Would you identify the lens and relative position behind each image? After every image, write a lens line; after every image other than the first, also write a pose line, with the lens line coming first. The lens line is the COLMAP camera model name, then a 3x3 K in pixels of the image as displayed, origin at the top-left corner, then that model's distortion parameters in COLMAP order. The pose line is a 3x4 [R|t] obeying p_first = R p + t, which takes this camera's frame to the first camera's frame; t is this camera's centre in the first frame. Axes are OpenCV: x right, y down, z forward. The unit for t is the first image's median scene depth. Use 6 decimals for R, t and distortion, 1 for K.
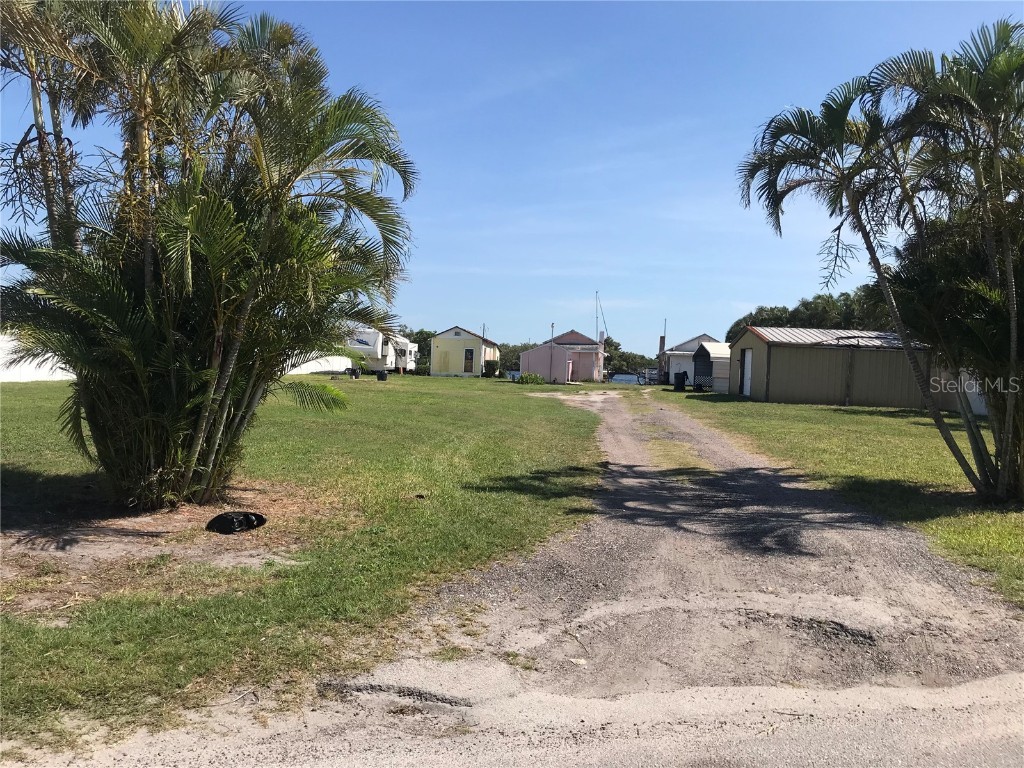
lens RADIAL K [[809.7, 0, 459.6], [0, 809.7, 387.4], [0, 0, 1]] dist [0.002315, -0.050774]
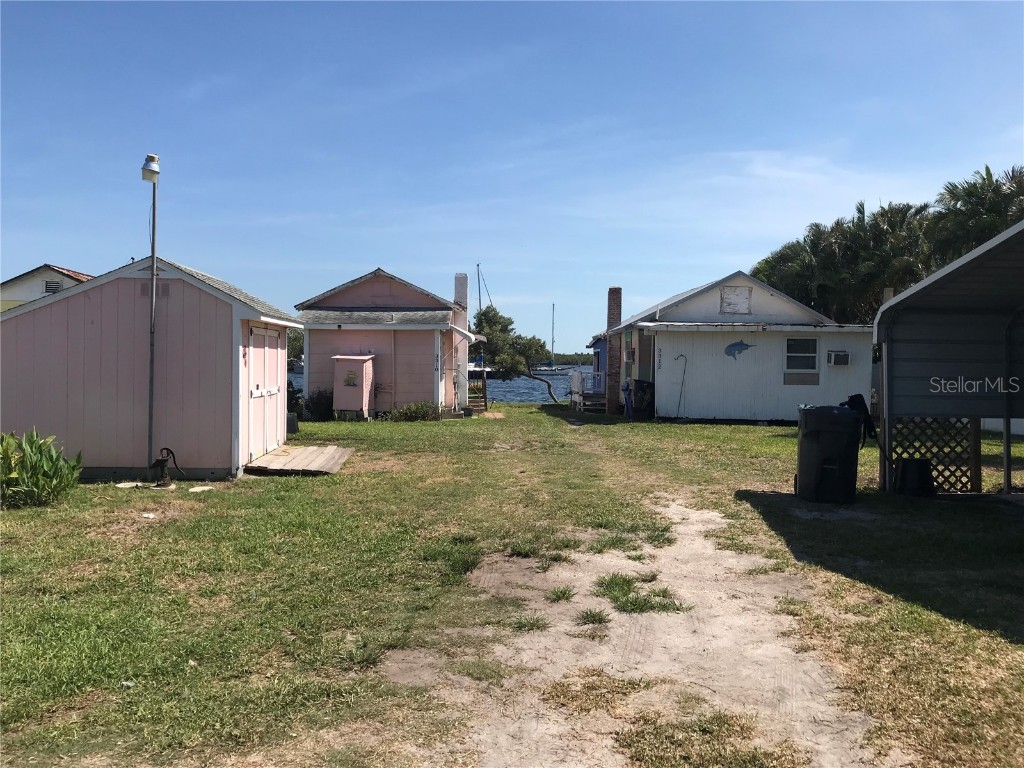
lens RADIAL K [[827.4, 0, 512.0], [0, 827.4, 384.0], [0, 0, 1]] dist [0.004172, 0.000631]
pose [[0.981645, -0.032494, 0.187928, 0.123594], [0.033261, 0.999446, -0.000925, -0.017651], [-0.187794, 0.007159, 0.982182, 0.611758]]
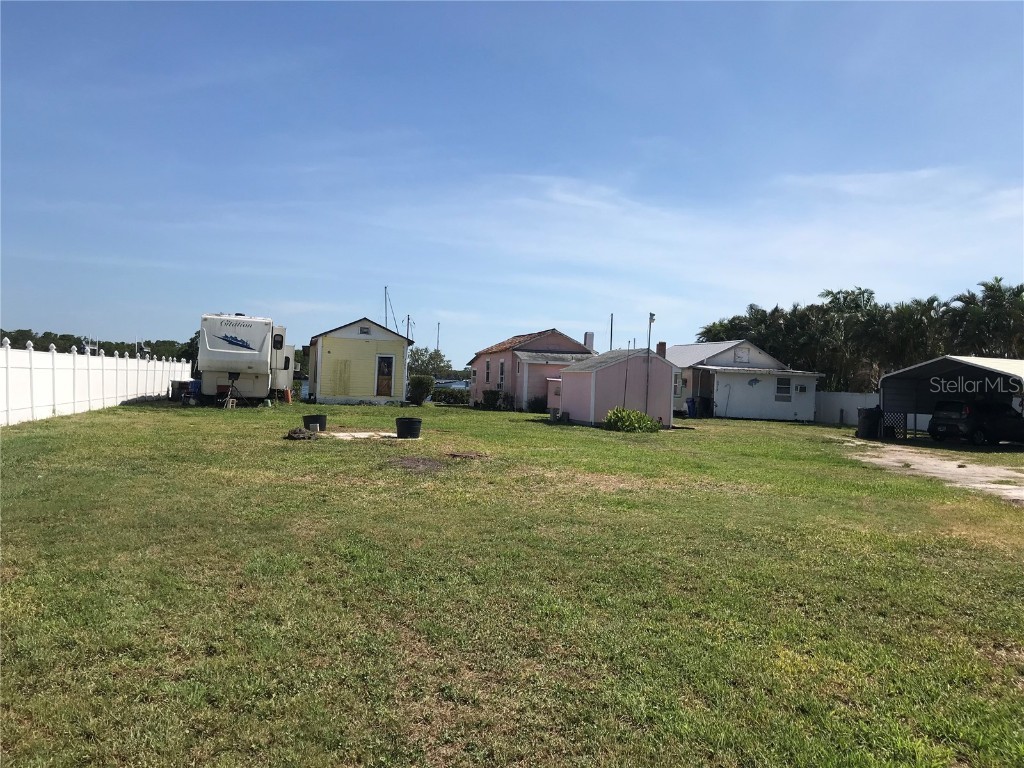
lens RADIAL K [[809.7, 0, 459.6], [0, 809.7, 387.4], [0, 0, 1]] dist [0.002315, -0.050774]
pose [[0.935243, -0.000580, 0.354005, -0.149240], [0.001299, 0.999998, -0.001793, -0.023561], [-0.354003, 0.002137, 0.935242, 0.418314]]
